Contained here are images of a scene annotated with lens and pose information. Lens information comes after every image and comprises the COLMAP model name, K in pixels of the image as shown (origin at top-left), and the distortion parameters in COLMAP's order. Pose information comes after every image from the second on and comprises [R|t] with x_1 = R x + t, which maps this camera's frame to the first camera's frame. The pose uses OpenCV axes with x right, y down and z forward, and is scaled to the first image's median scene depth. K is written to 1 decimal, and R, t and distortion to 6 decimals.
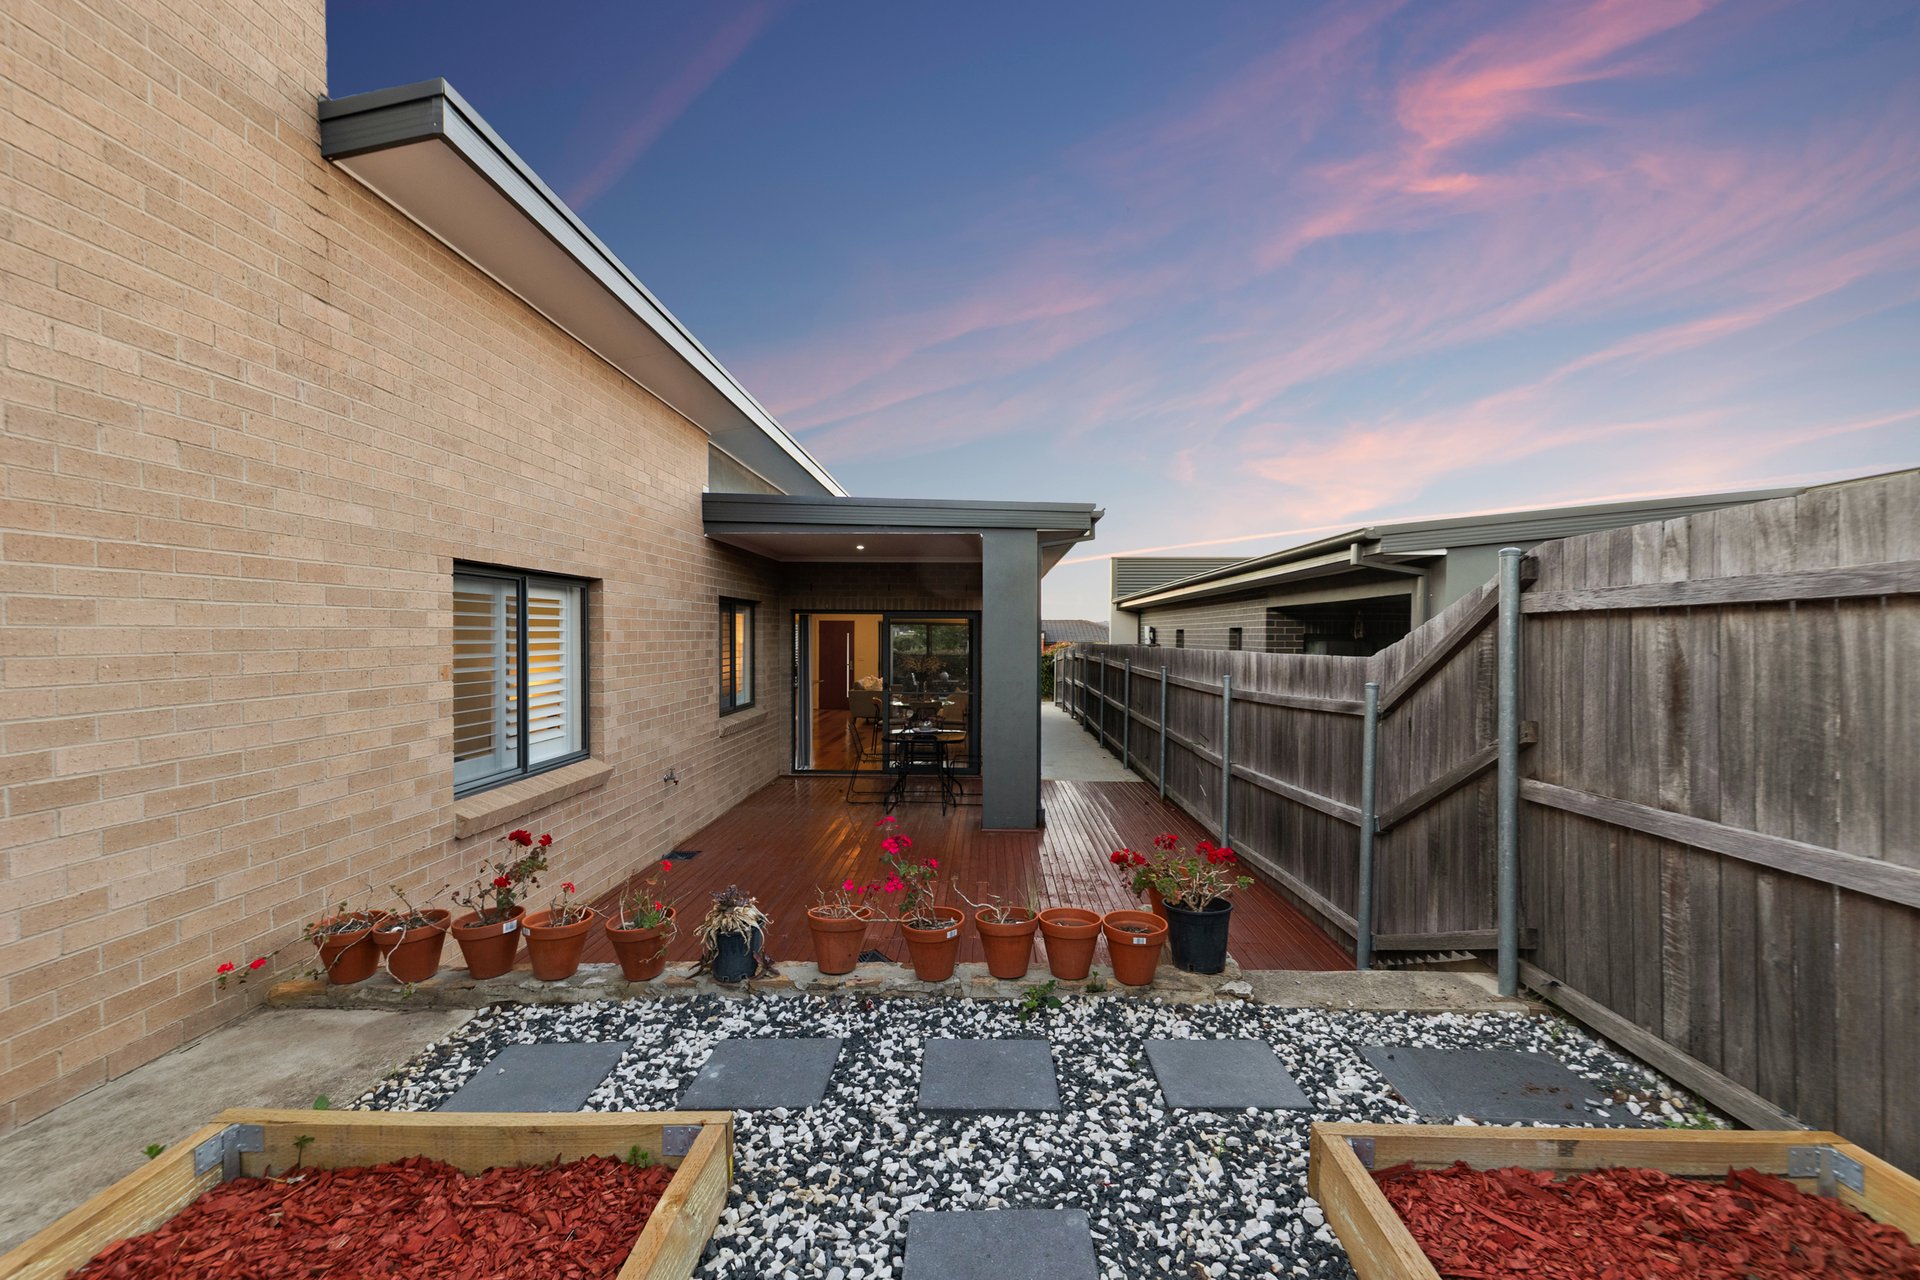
lens RADIAL K [[839.2, 0, 961.0], [0, 839.2, 641.7], [0, 0, 1]] dist [0.026641, -0.009071]
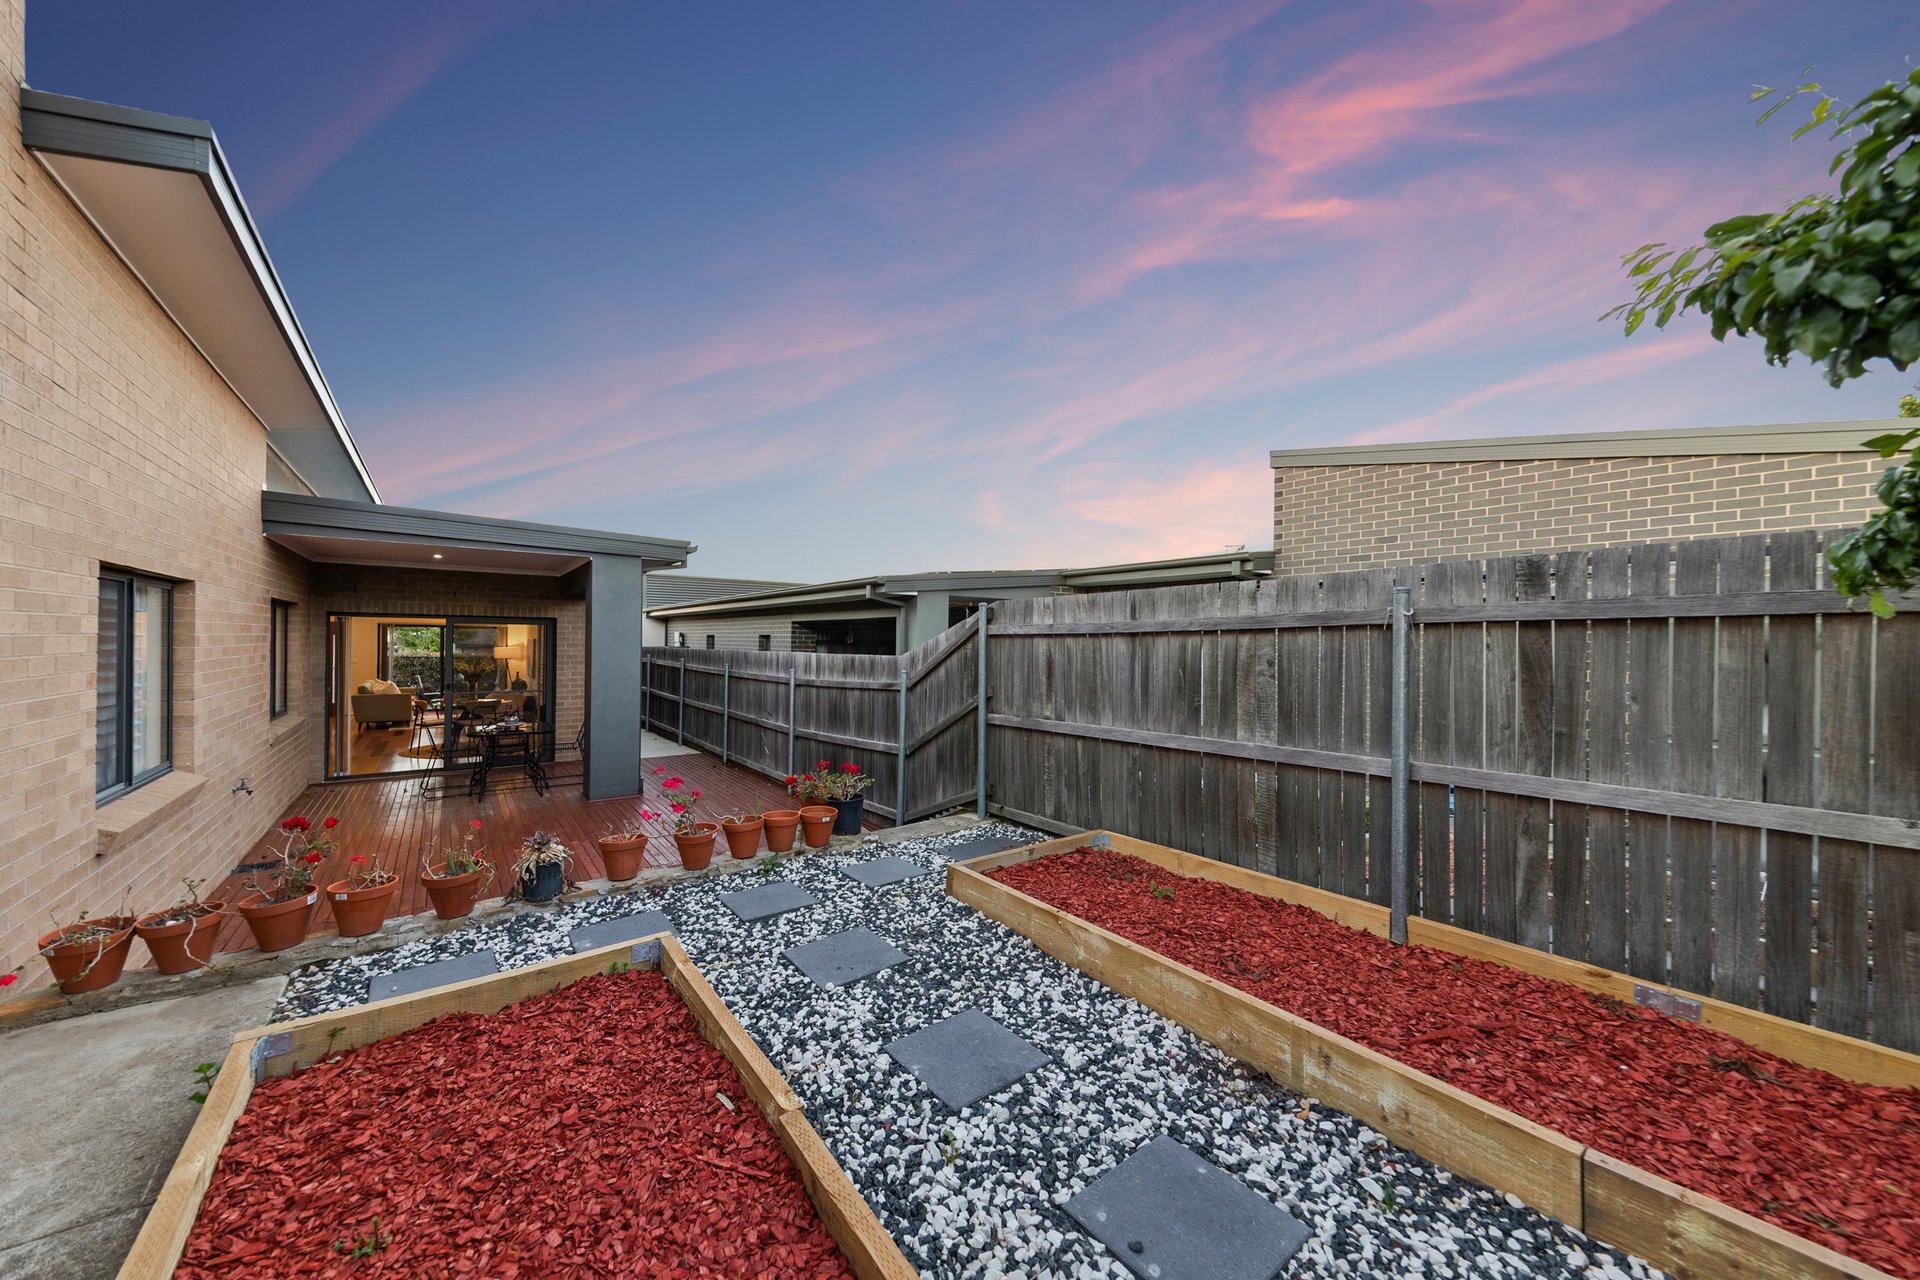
lens RADIAL K [[669.0, 0, 964.8], [0, 669.0, 631.9], [0, 0, 1]] dist [0.014191, -0.004454]
pose [[0.786897, 0.013524, 0.616936, -0.379888], [-0.002474, 0.999821, -0.018762, -0.008205], [-0.617079, 0.013237, 0.786790, -0.248940]]
